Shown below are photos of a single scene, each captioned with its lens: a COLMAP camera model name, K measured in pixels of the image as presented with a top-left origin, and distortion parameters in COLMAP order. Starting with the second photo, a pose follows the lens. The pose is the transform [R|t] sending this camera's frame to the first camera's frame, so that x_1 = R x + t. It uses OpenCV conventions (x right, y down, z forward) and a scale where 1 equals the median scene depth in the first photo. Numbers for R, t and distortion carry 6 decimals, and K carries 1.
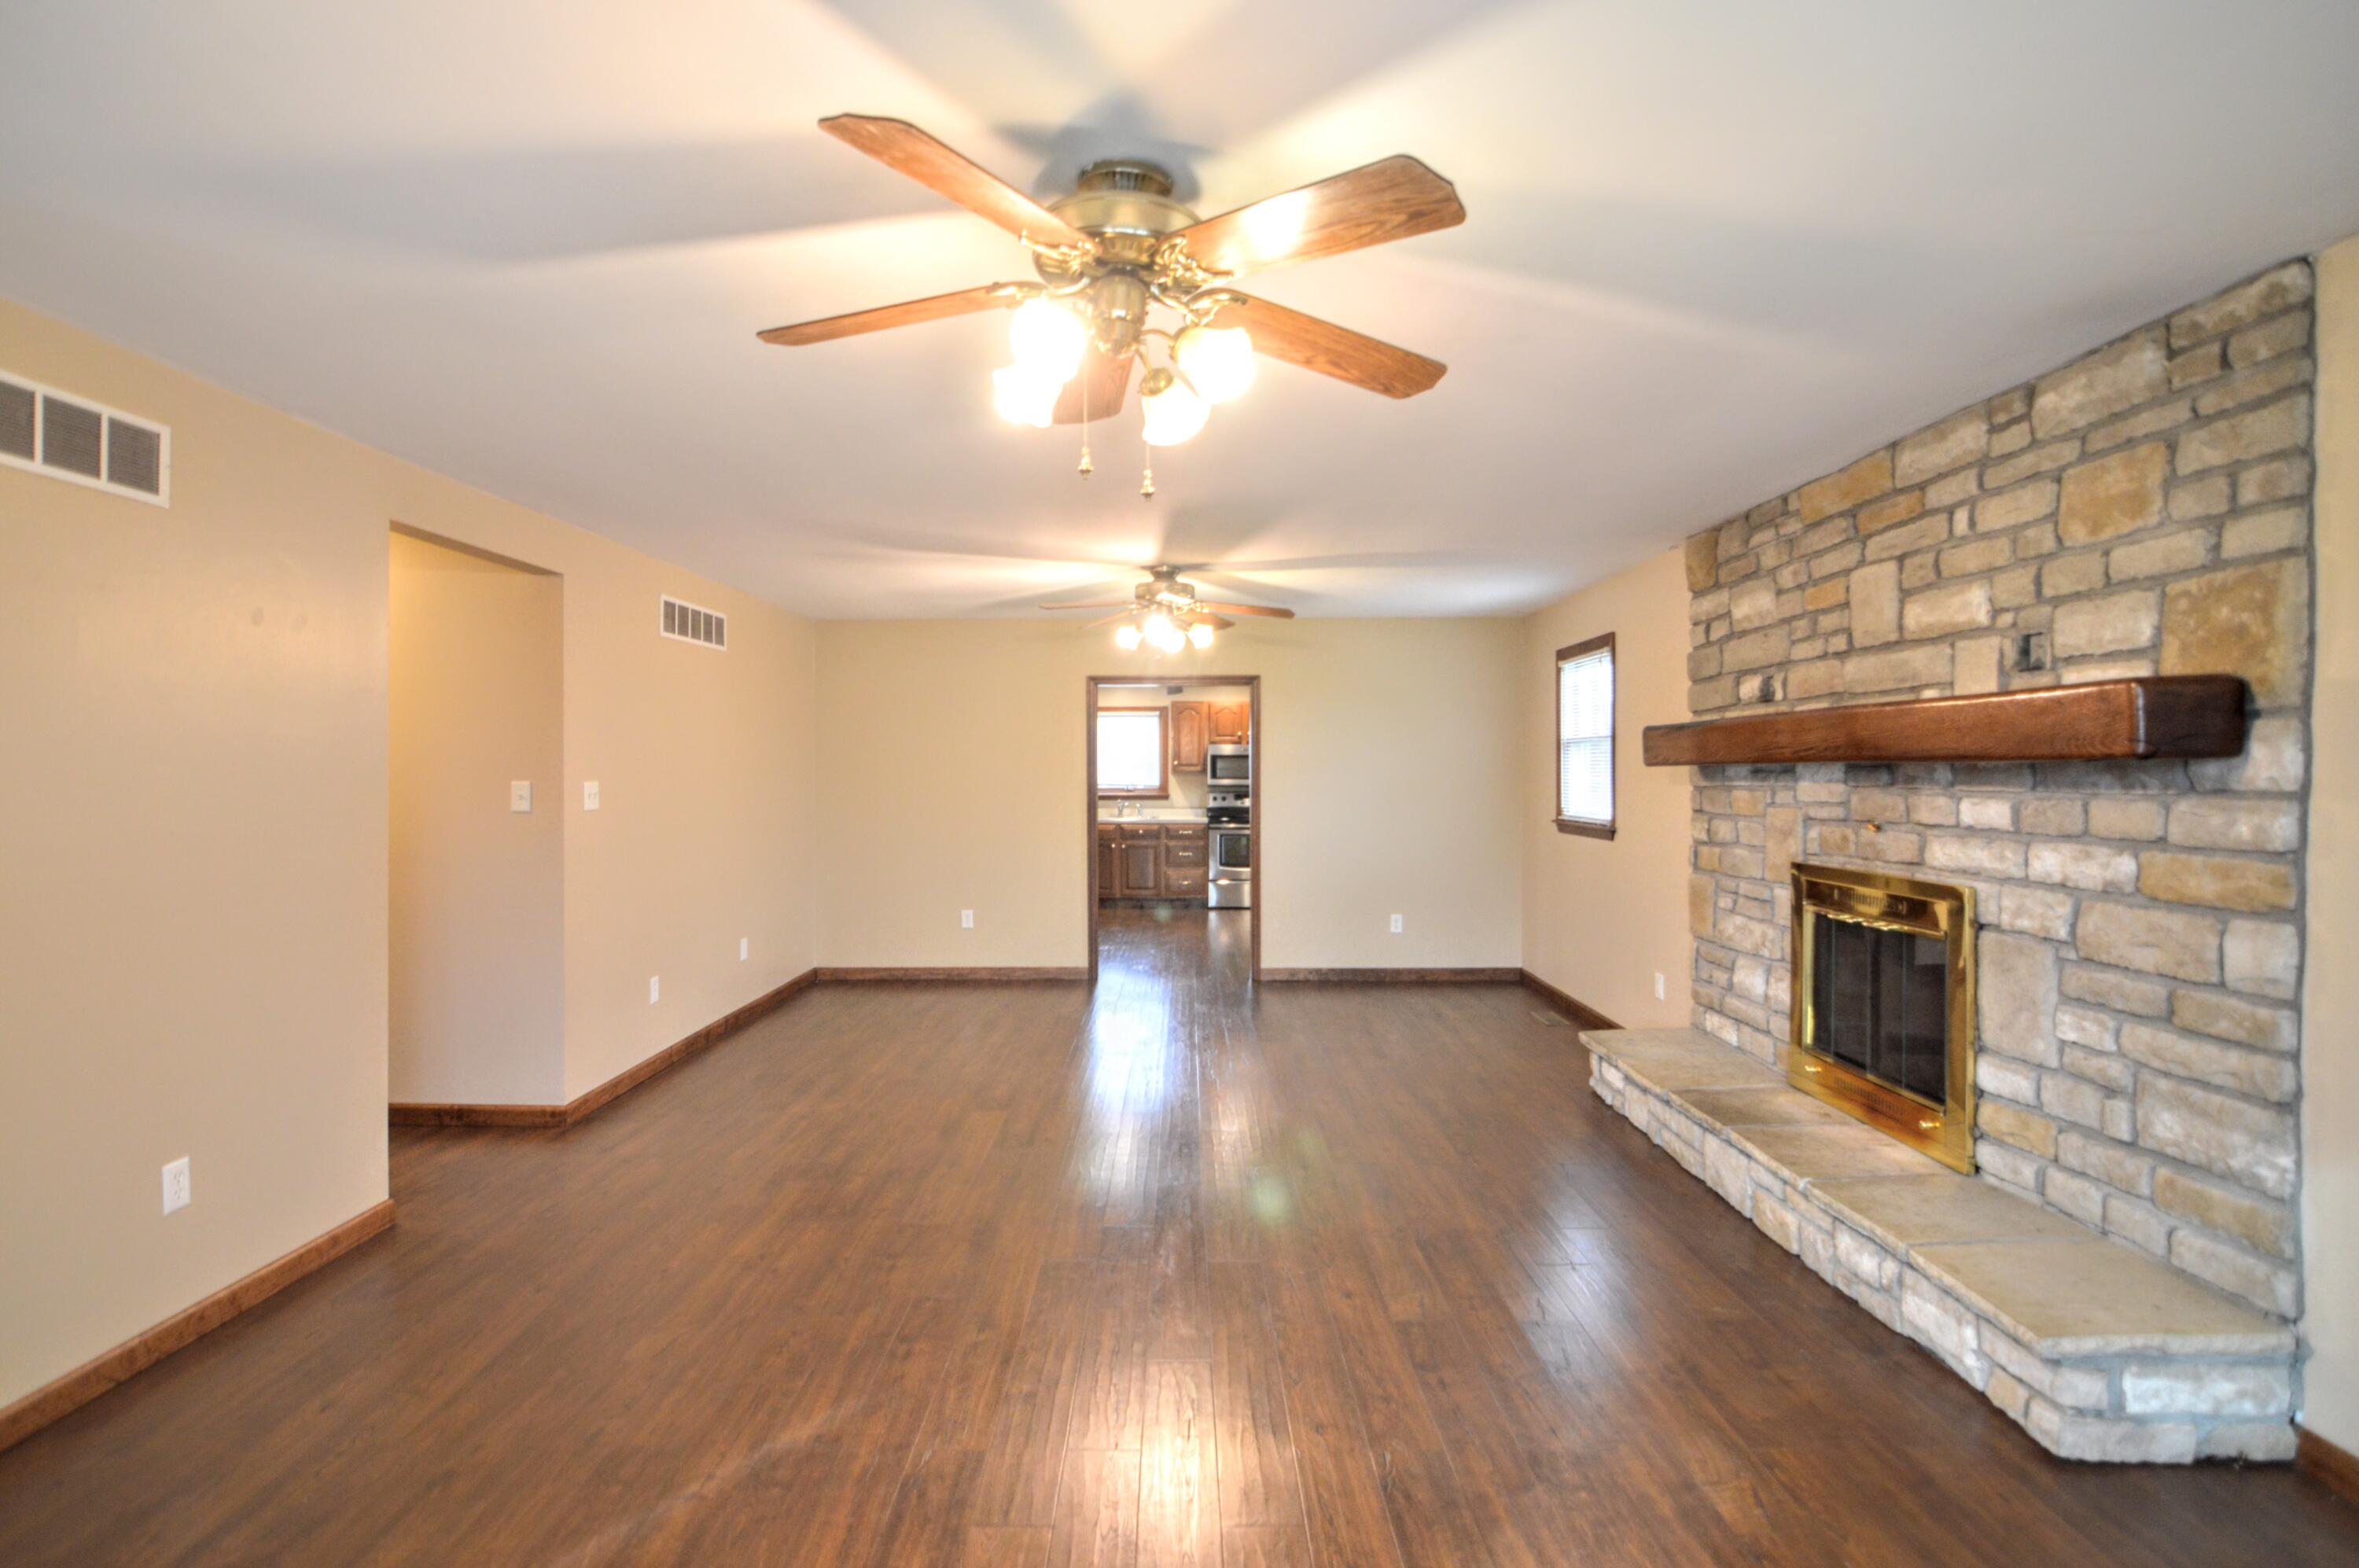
lens RADIAL K [[1202.2, 0, 1179.5], [0, 1202.2, 784.0], [0, 0, 1]] dist [-0.025142, 0.010315]
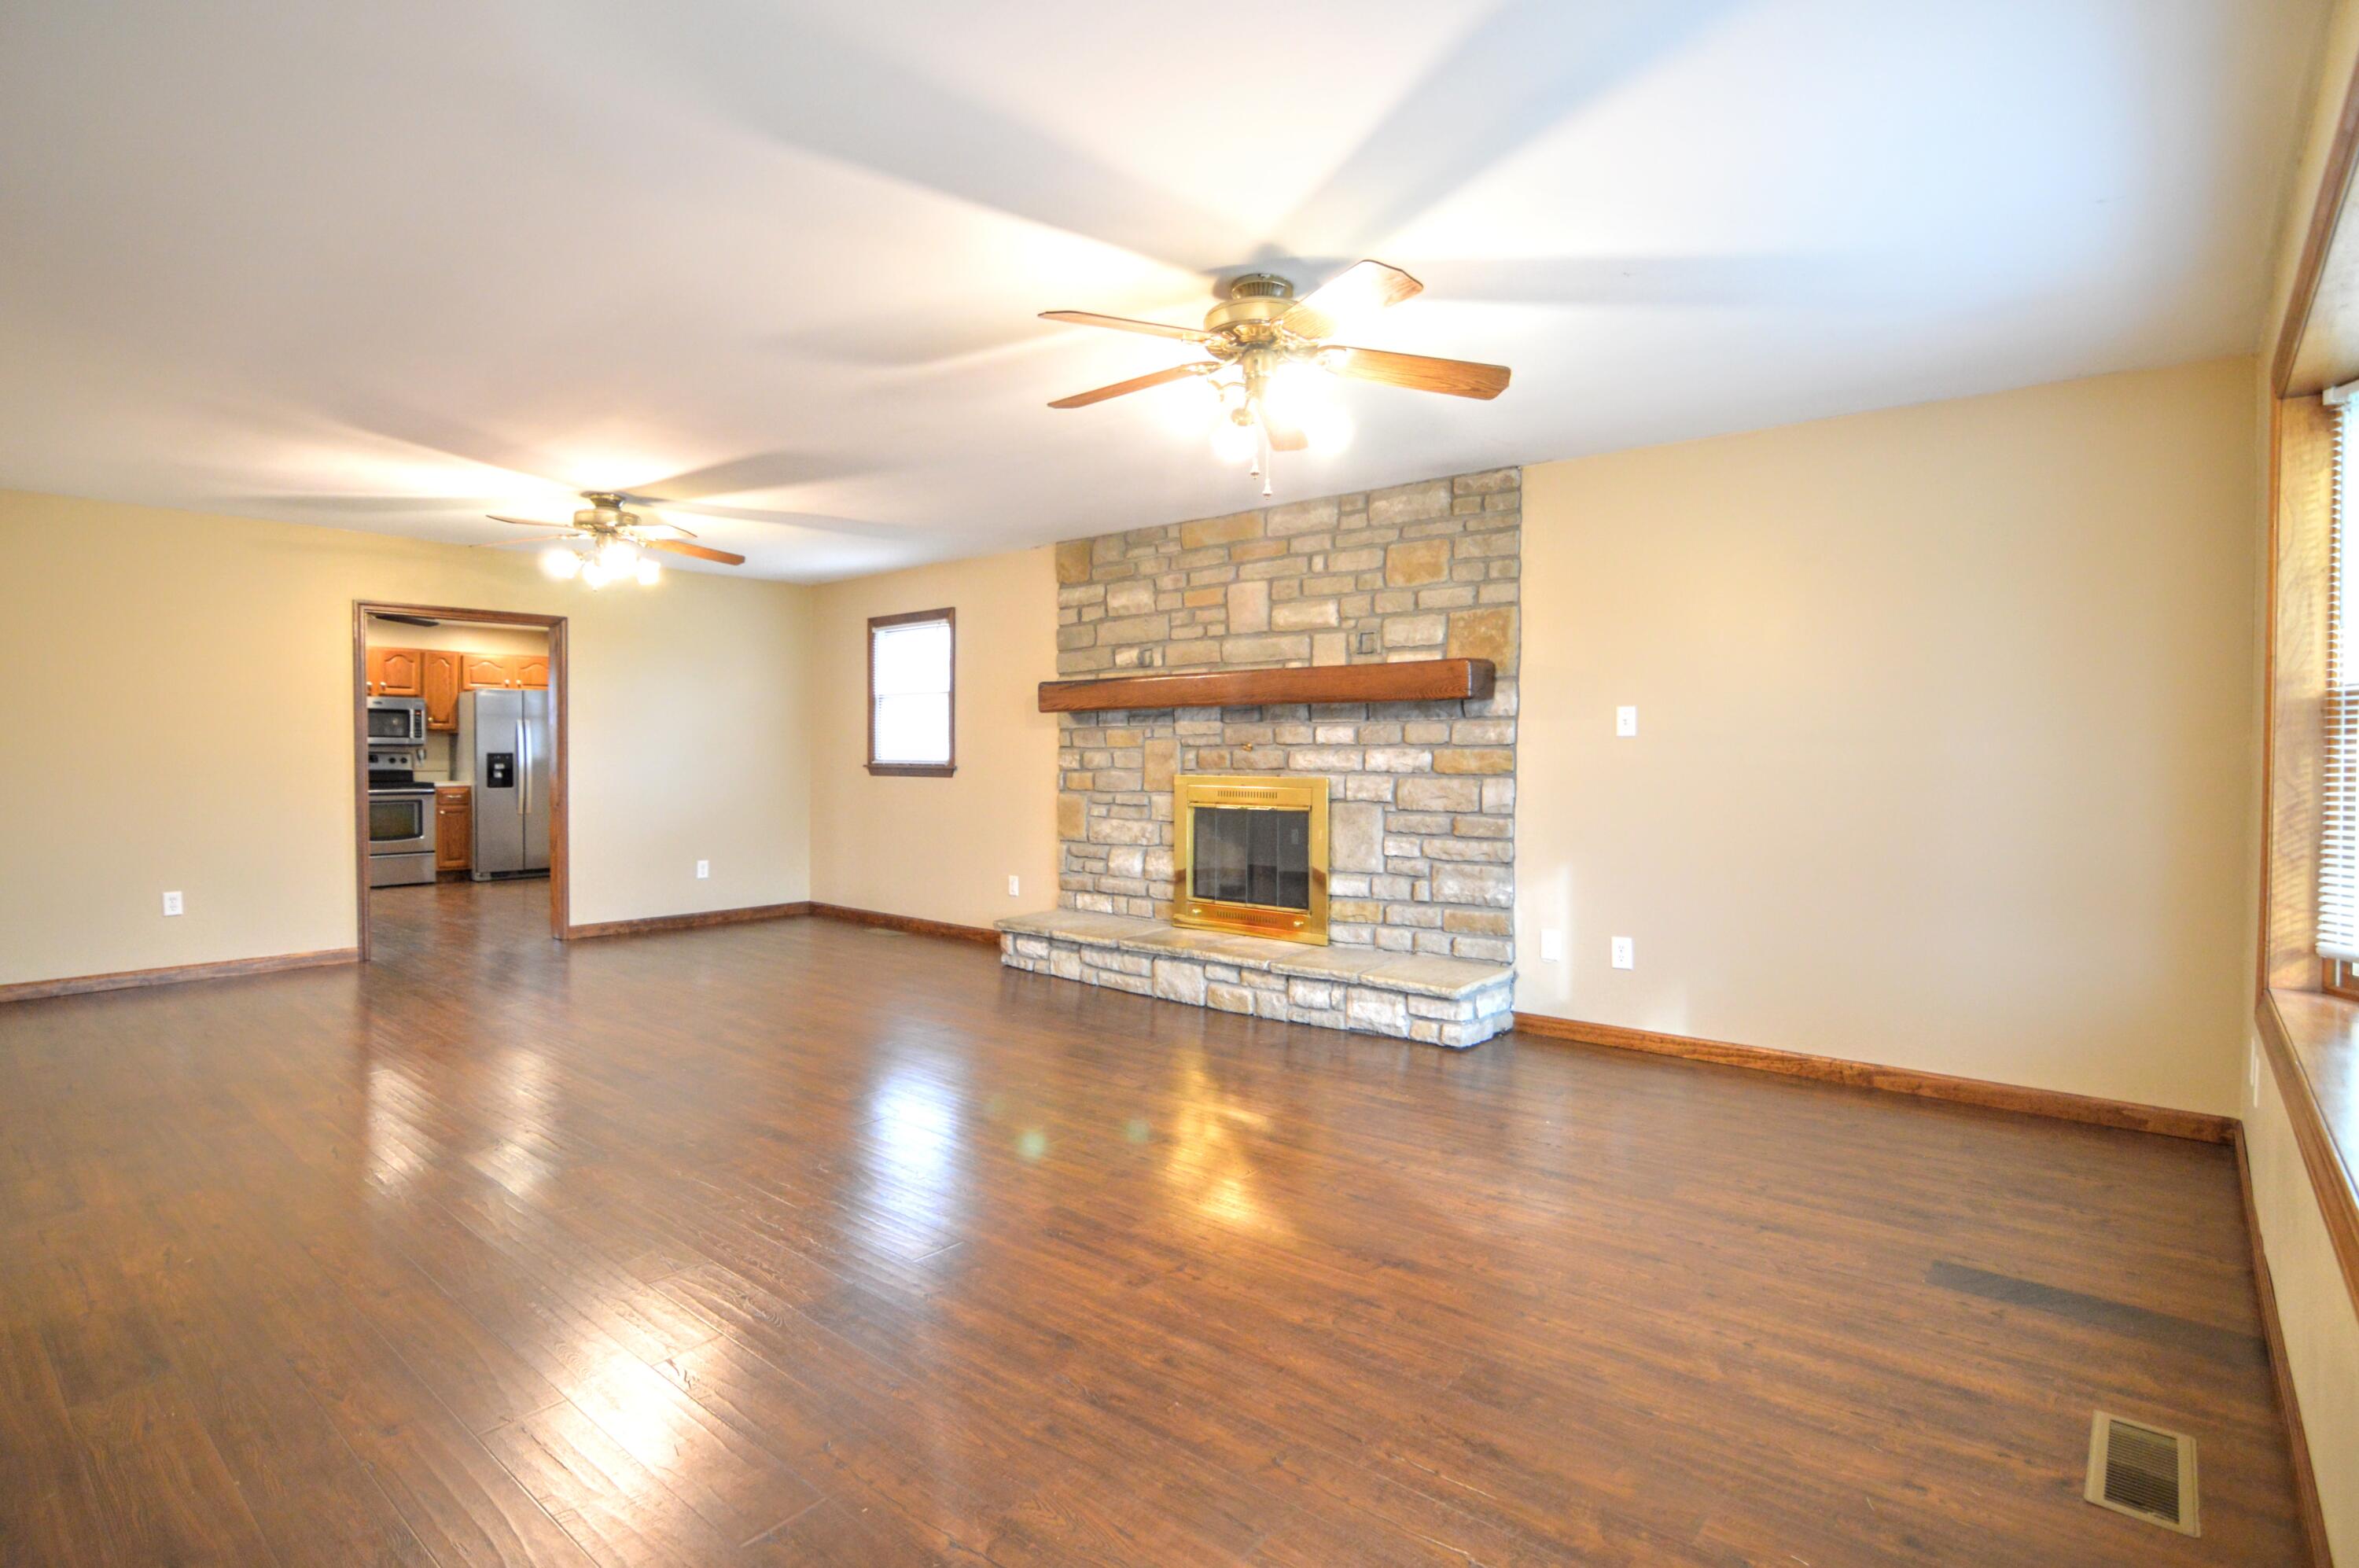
lens RADIAL K [[1202.2, 0, 1179.5], [0, 1202.2, 784.0], [0, 0, 1]] dist [-0.025142, 0.010315]
pose [[0.638611, -0.017627, 0.769327, -0.852792], [0.006688, 0.999827, 0.017356, 0.067430], [-0.769500, -0.005939, 0.638619, 0.061637]]
